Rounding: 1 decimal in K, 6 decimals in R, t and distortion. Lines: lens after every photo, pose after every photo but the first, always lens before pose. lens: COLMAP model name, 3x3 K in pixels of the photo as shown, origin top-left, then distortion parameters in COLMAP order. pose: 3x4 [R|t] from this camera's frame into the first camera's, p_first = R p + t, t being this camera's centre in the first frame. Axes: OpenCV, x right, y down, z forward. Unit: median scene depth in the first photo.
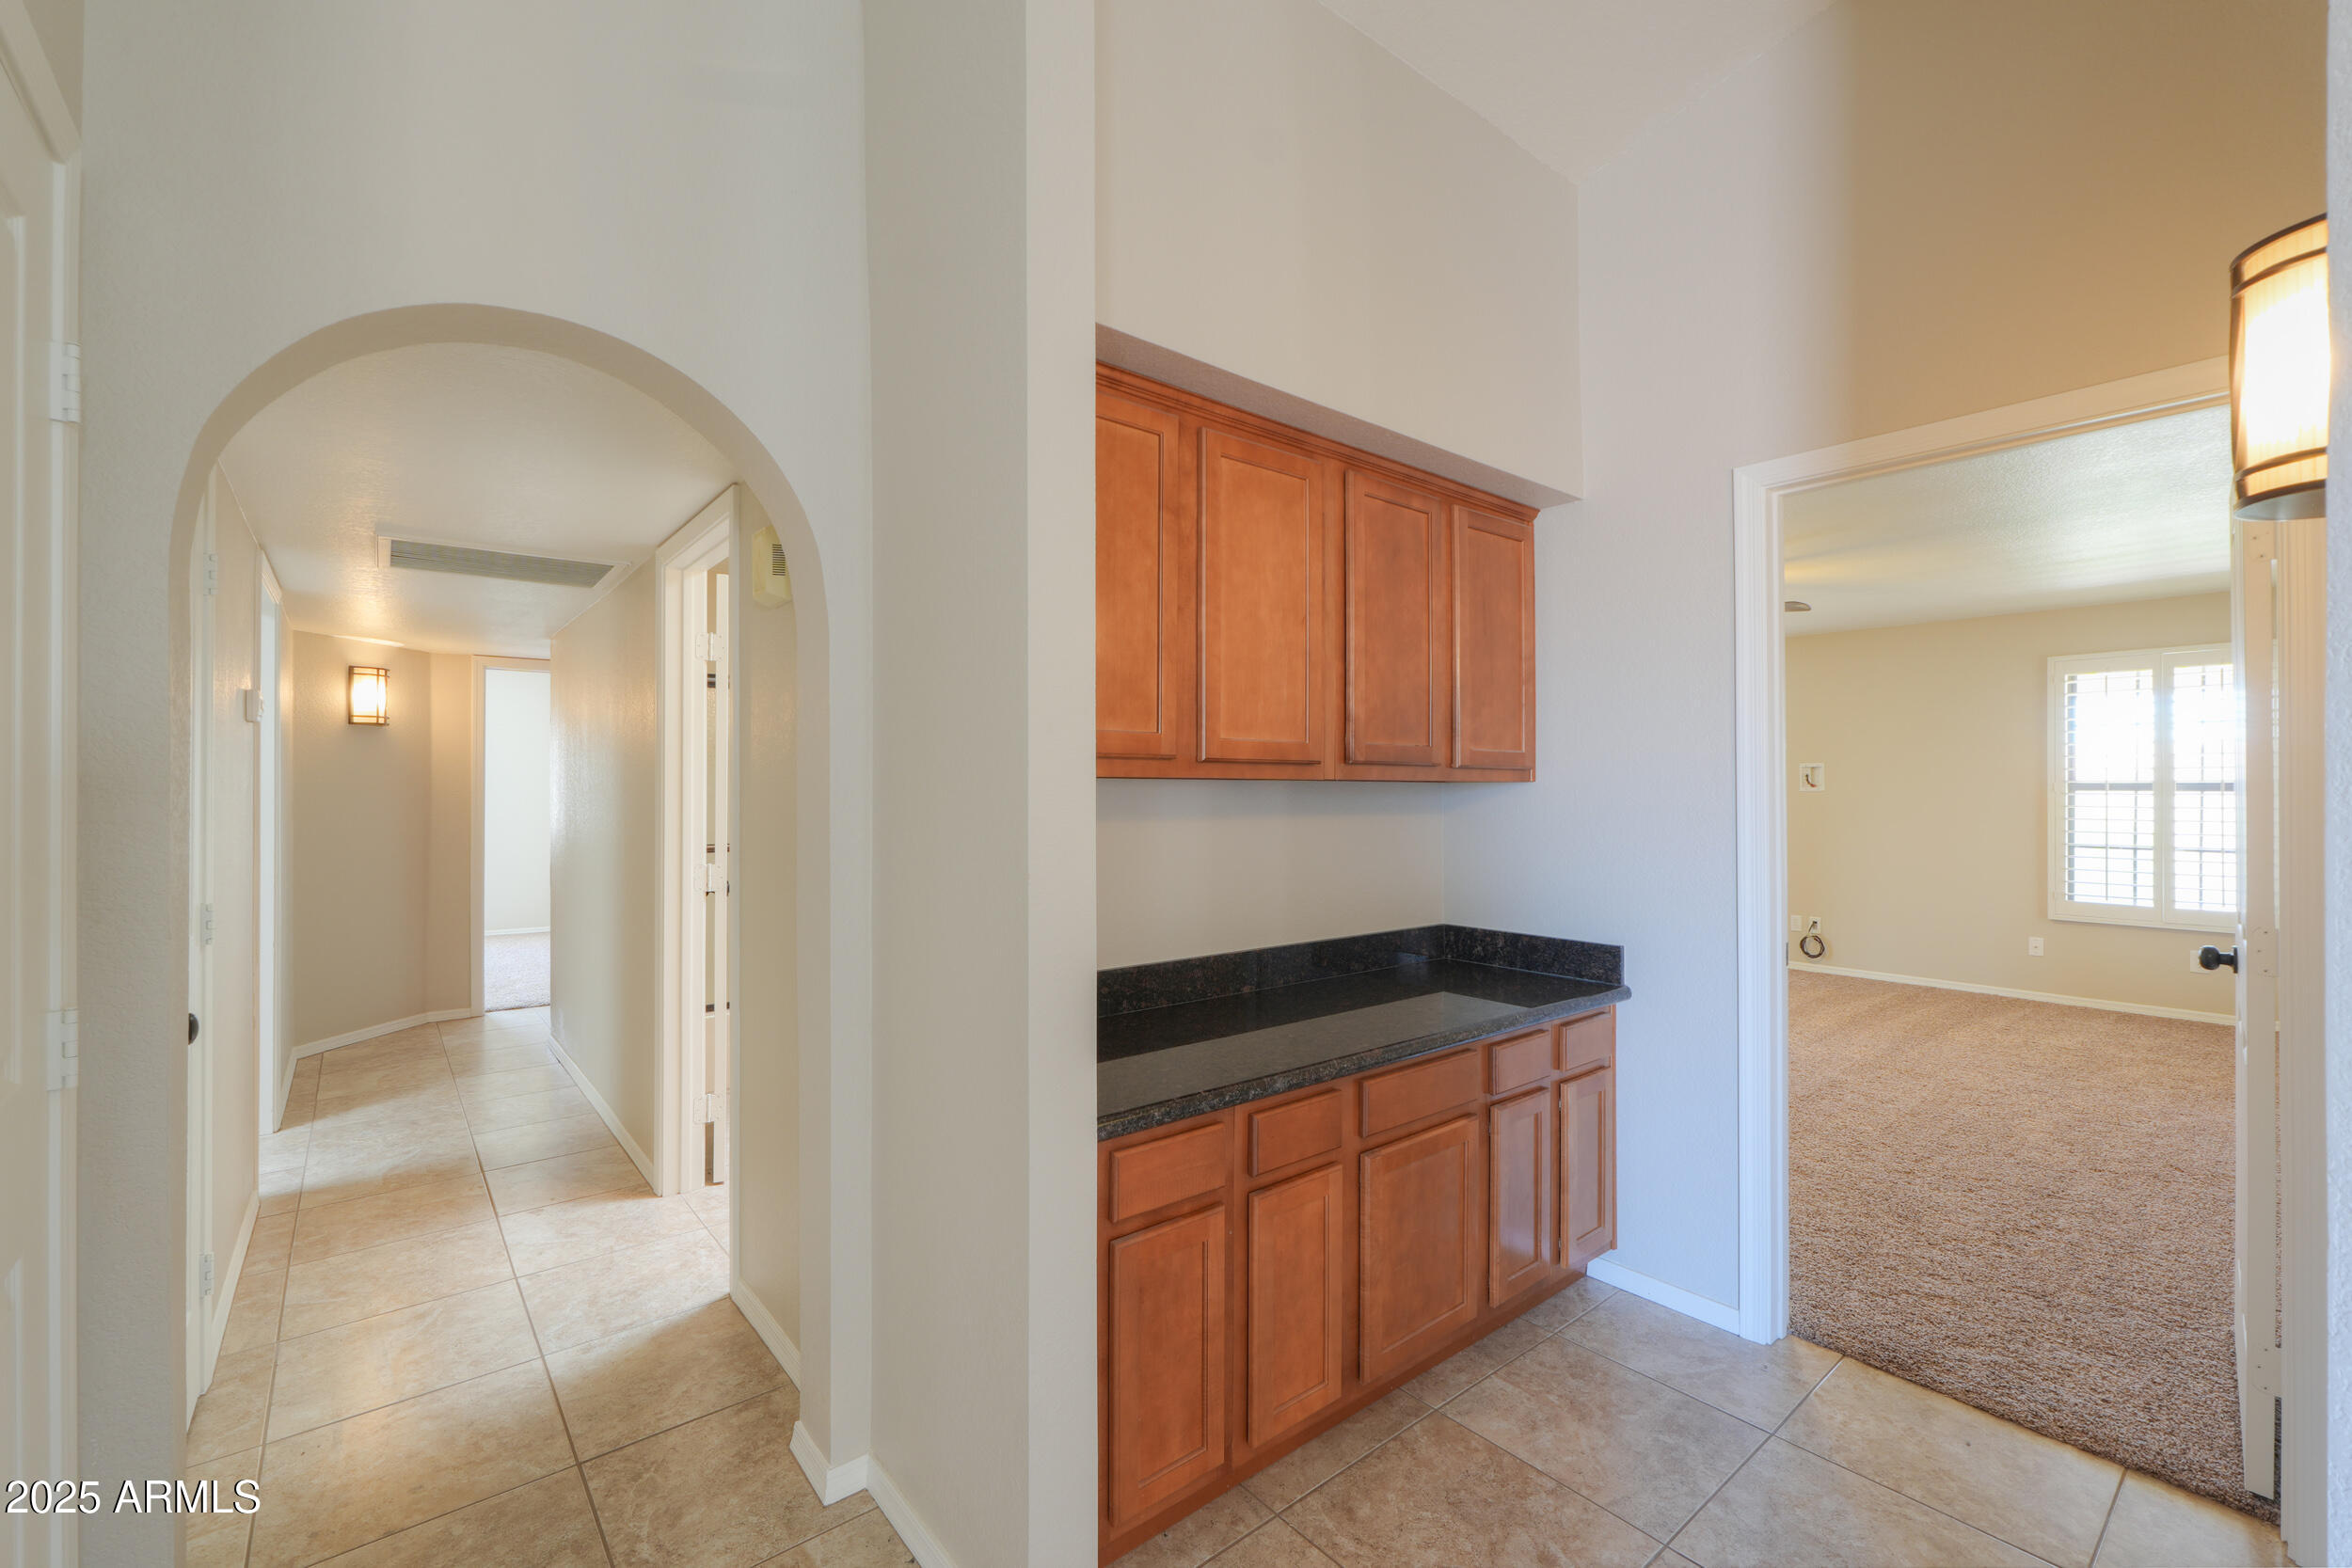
lens RADIAL K [[992.5, 0, 1162.5], [0, 992.5, 780.5], [0, 0, 1]] dist [-0.000282, 0.000617]
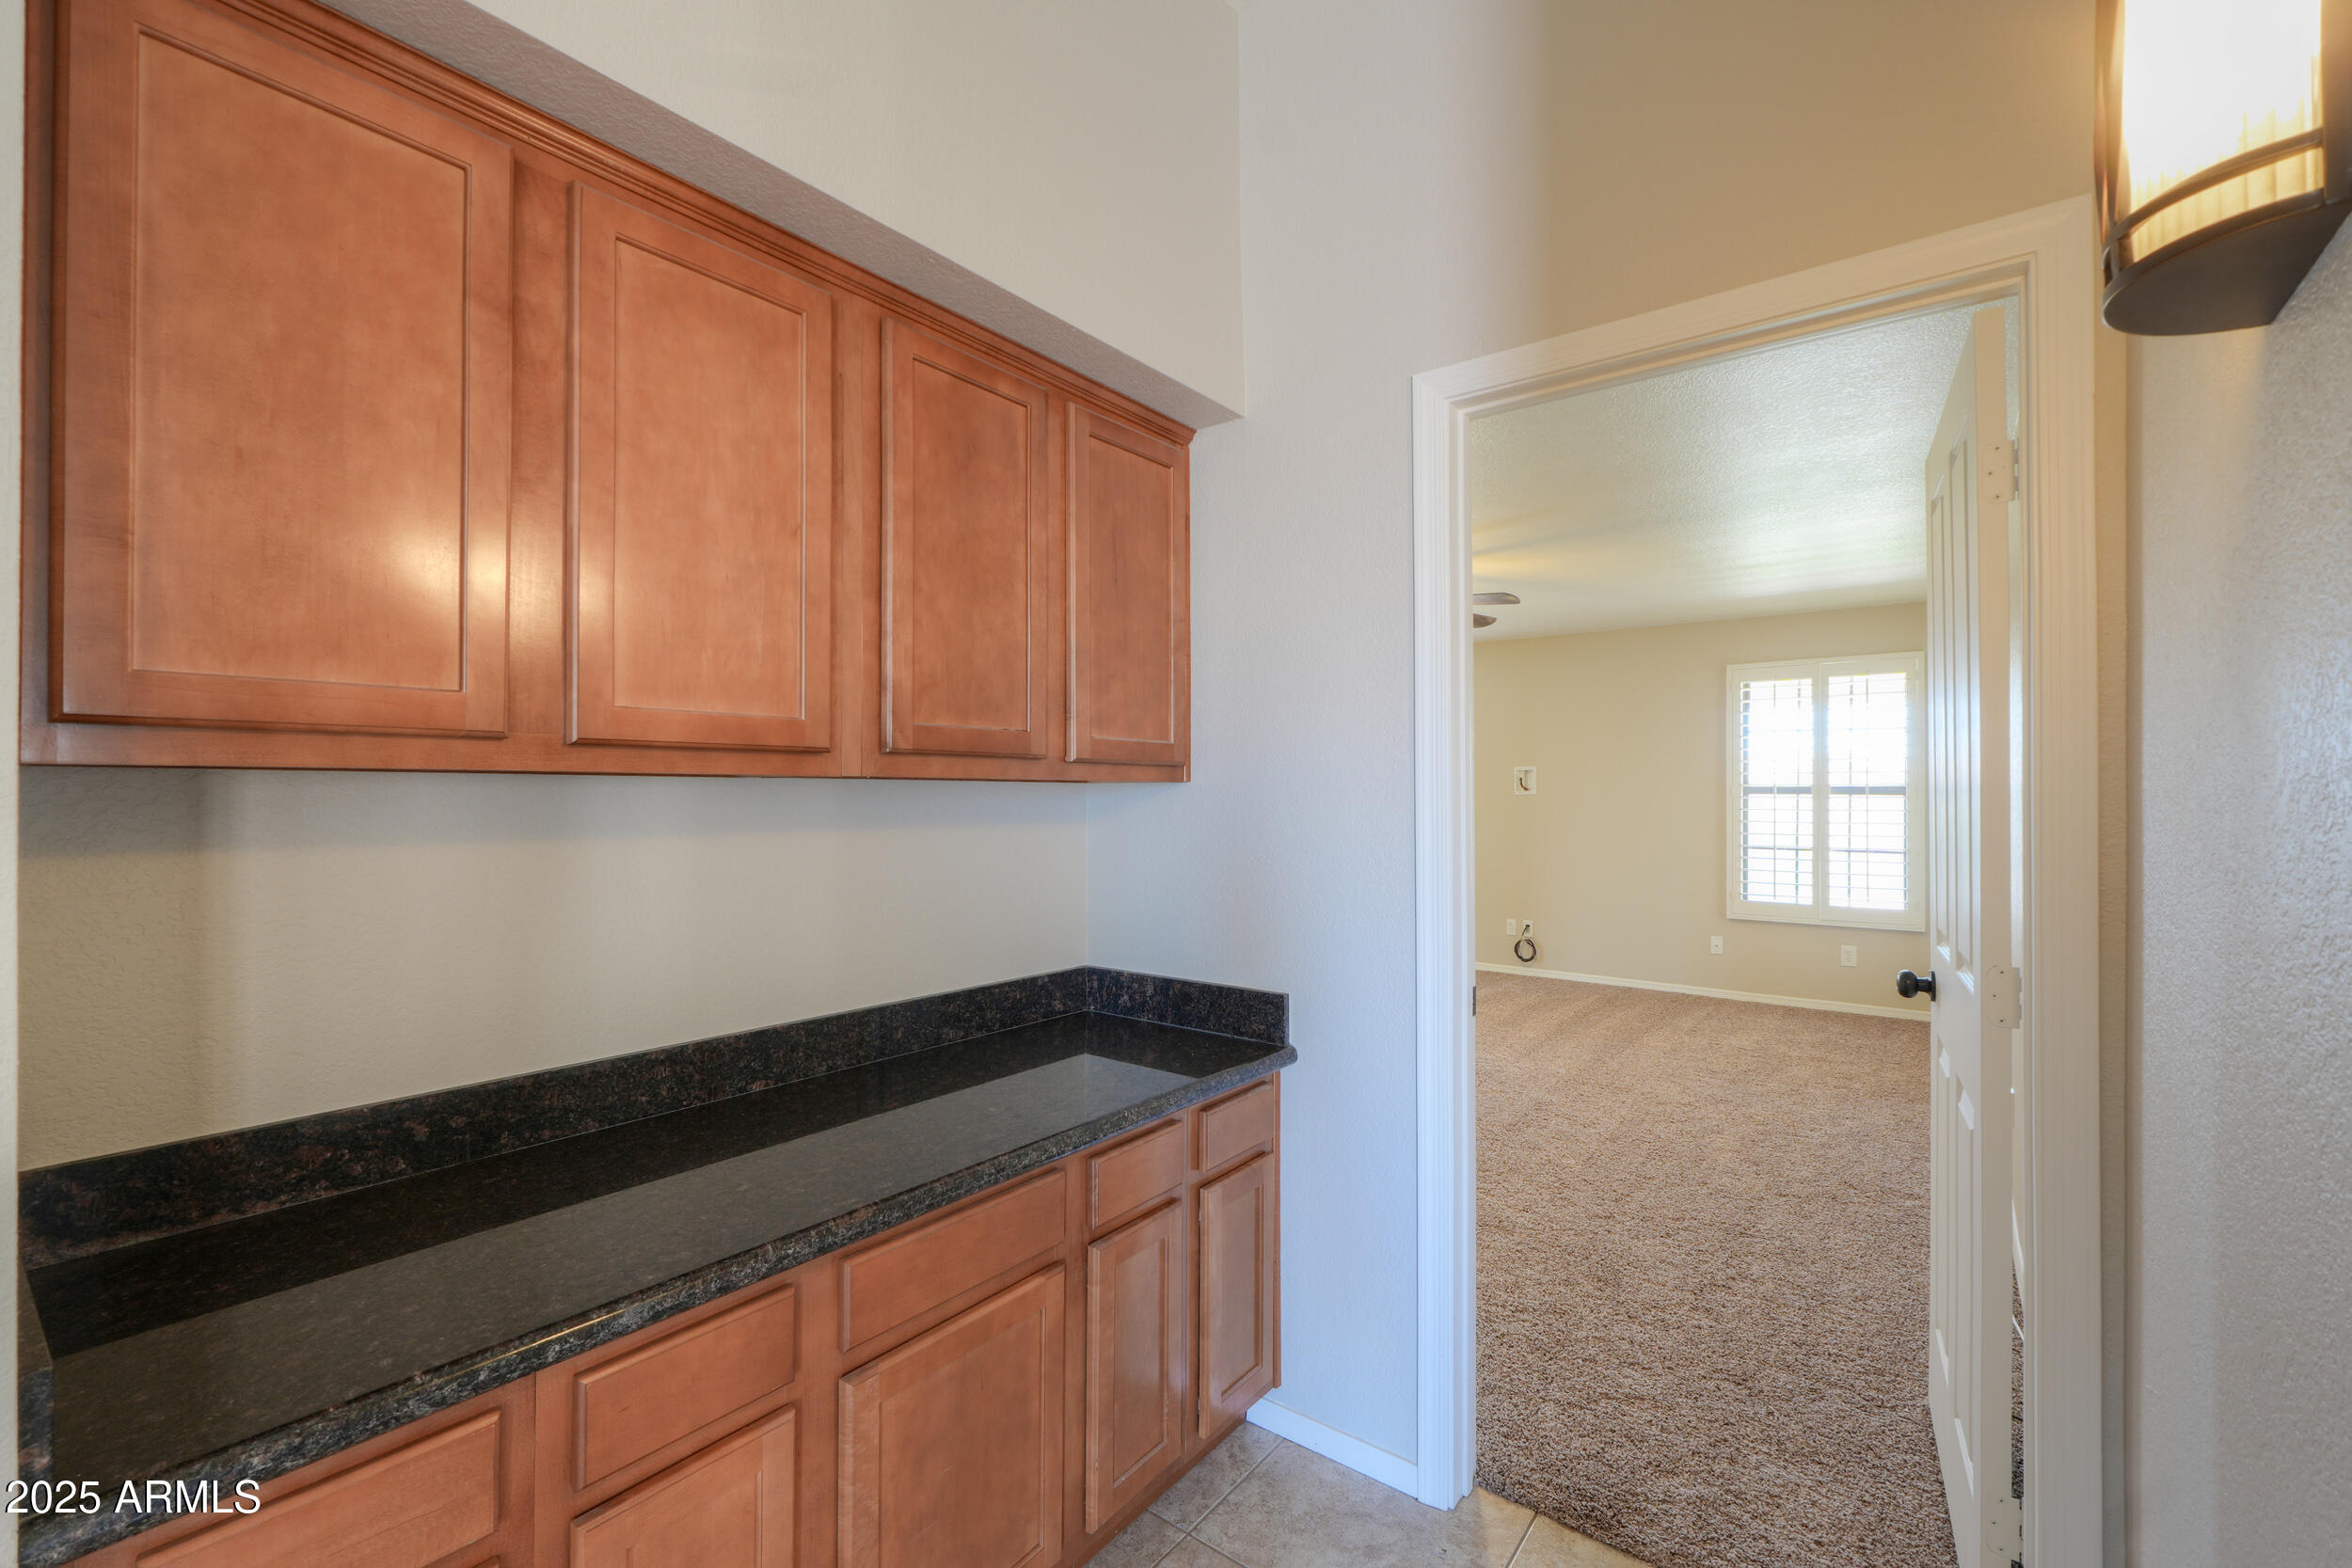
lens RADIAL K [[992.5, 0, 1183.3], [0, 992.5, 783.7], [0, 0, 1]] dist [-0.000282, 0.000617]
pose [[0.971637, 0.002034, 0.236469, 0.205253], [-0.001740, 0.999997, -0.001451, 0.004036], [-0.236471, 0.000999, 0.971638, 0.272110]]
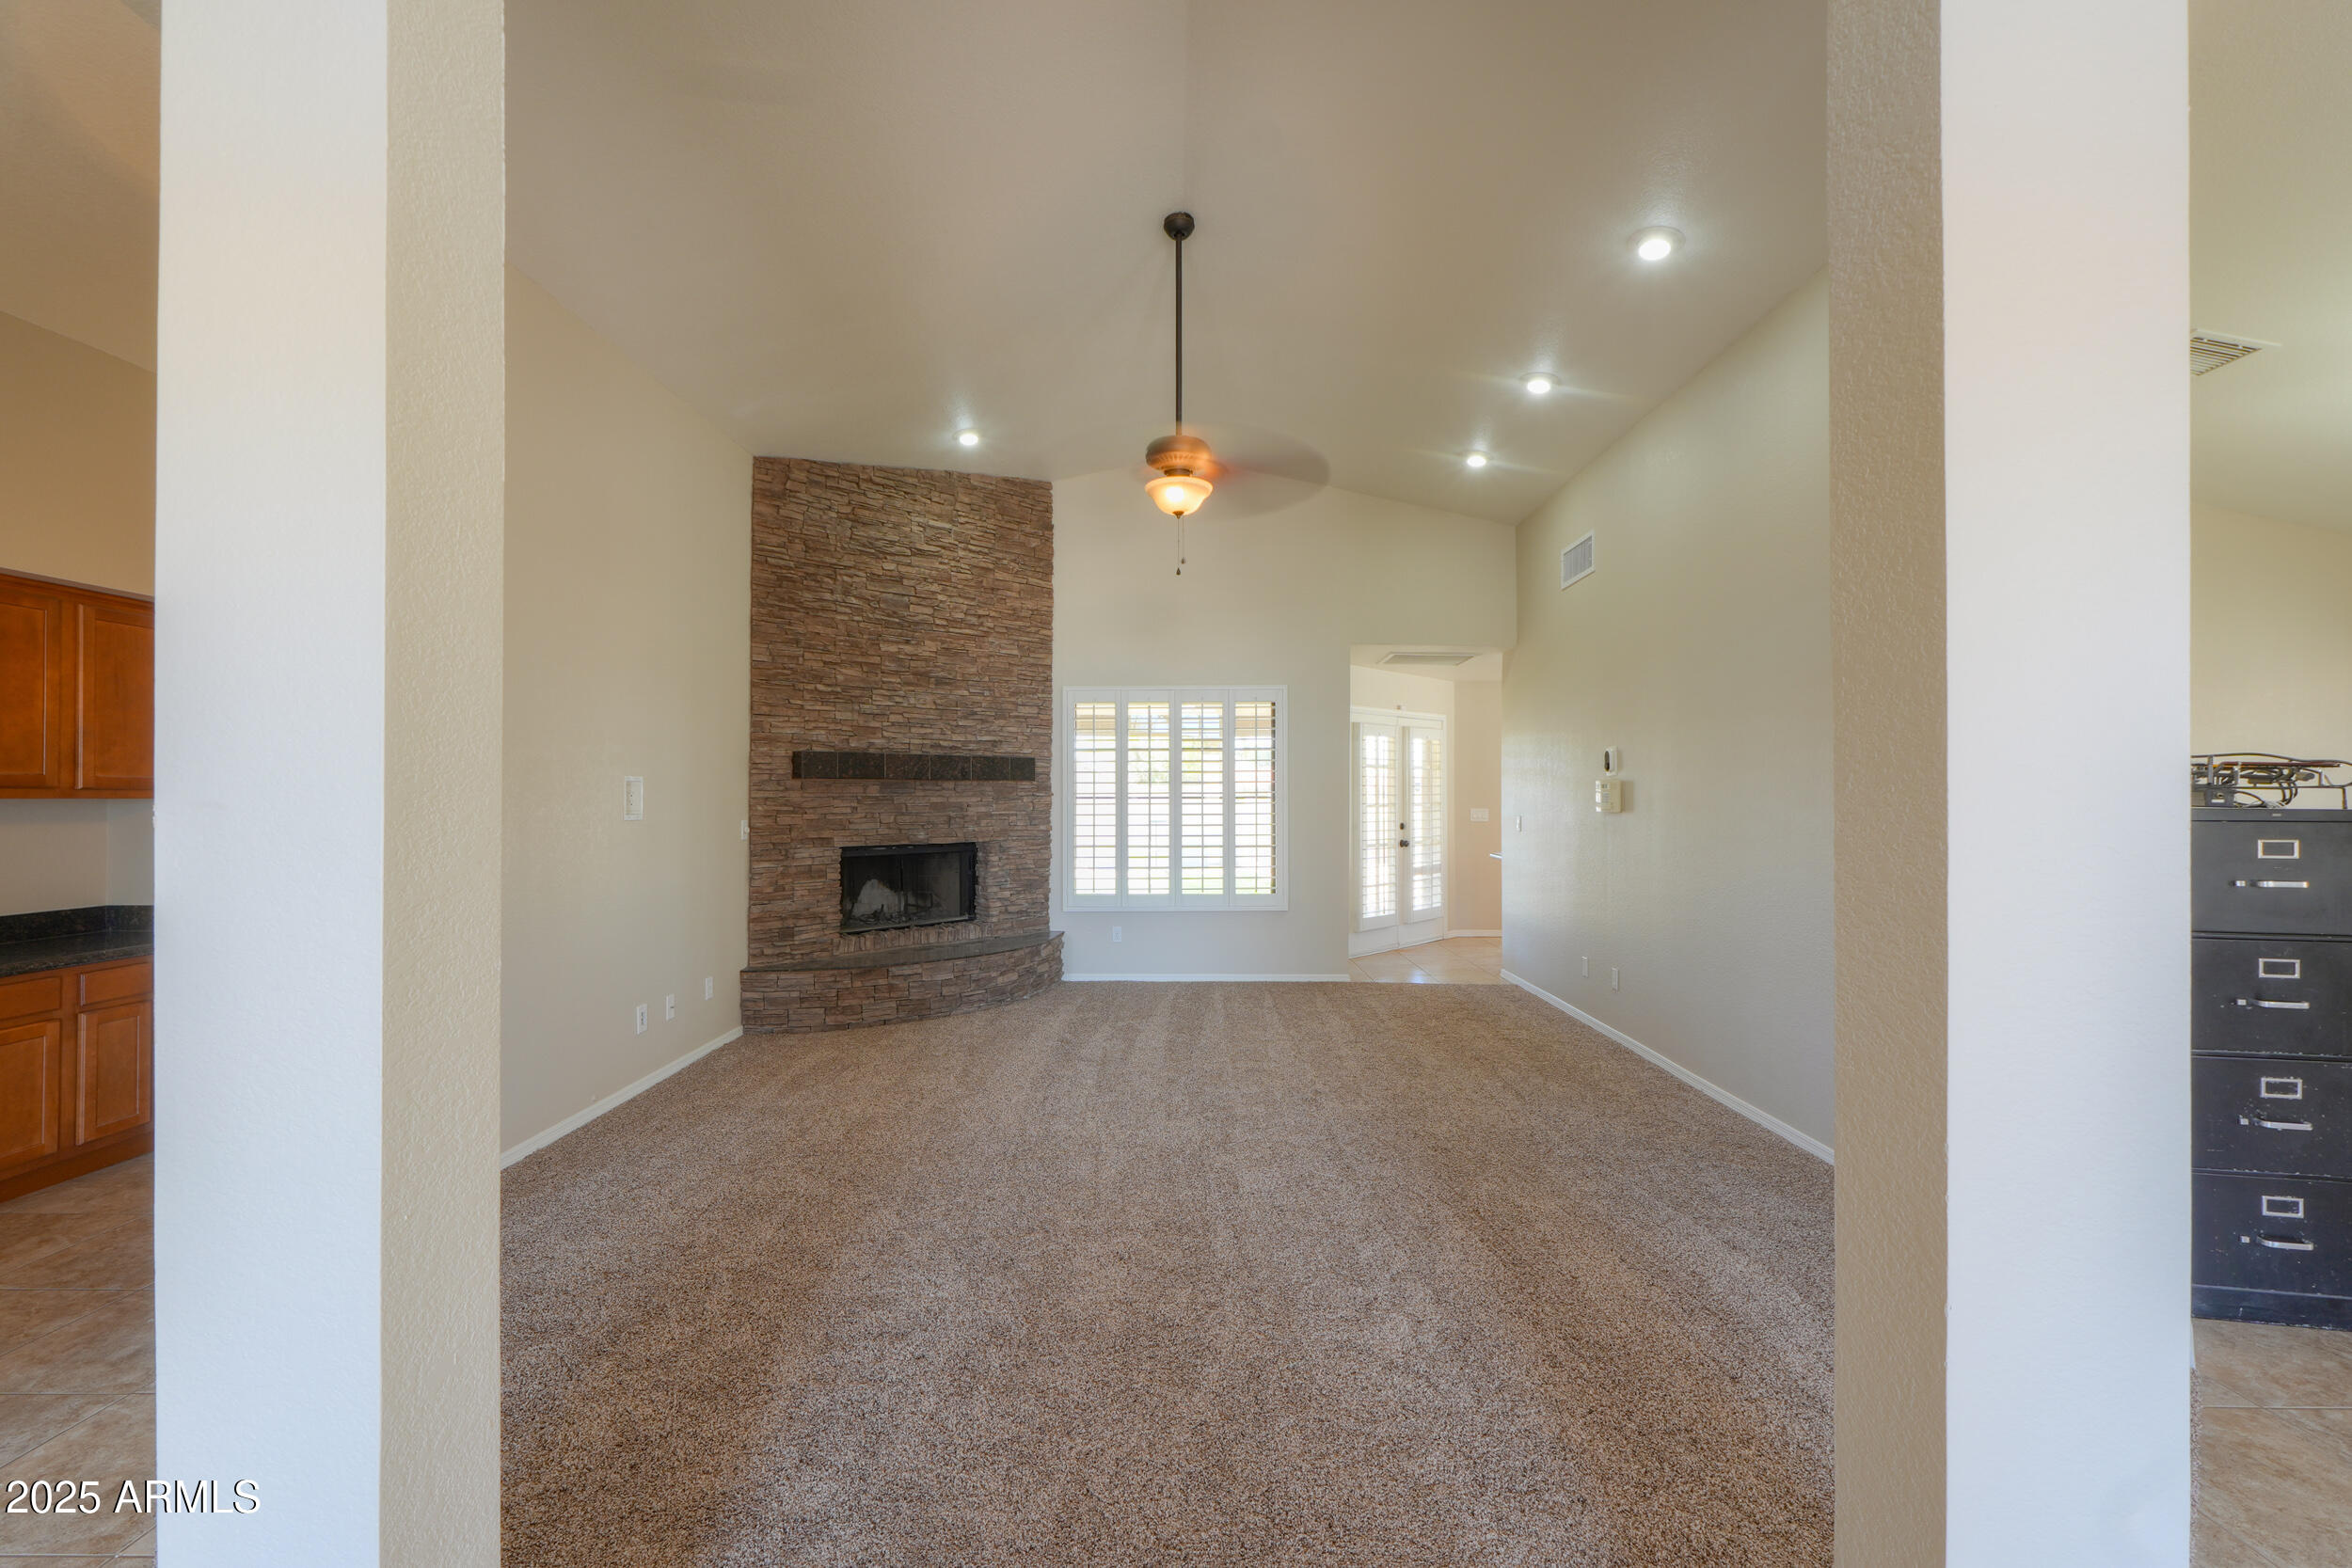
lens RADIAL K [[992.5, 0, 1166.0], [0, 992.5, 793.0], [0, 0, 1]] dist [-0.000282, 0.000617]
pose [[0.649190, 0.003660, 0.760617, 0.227148], [-0.001862, 0.999993, -0.003223, -0.005333], [-0.760624, 0.000676, 0.649193, -1.109067]]
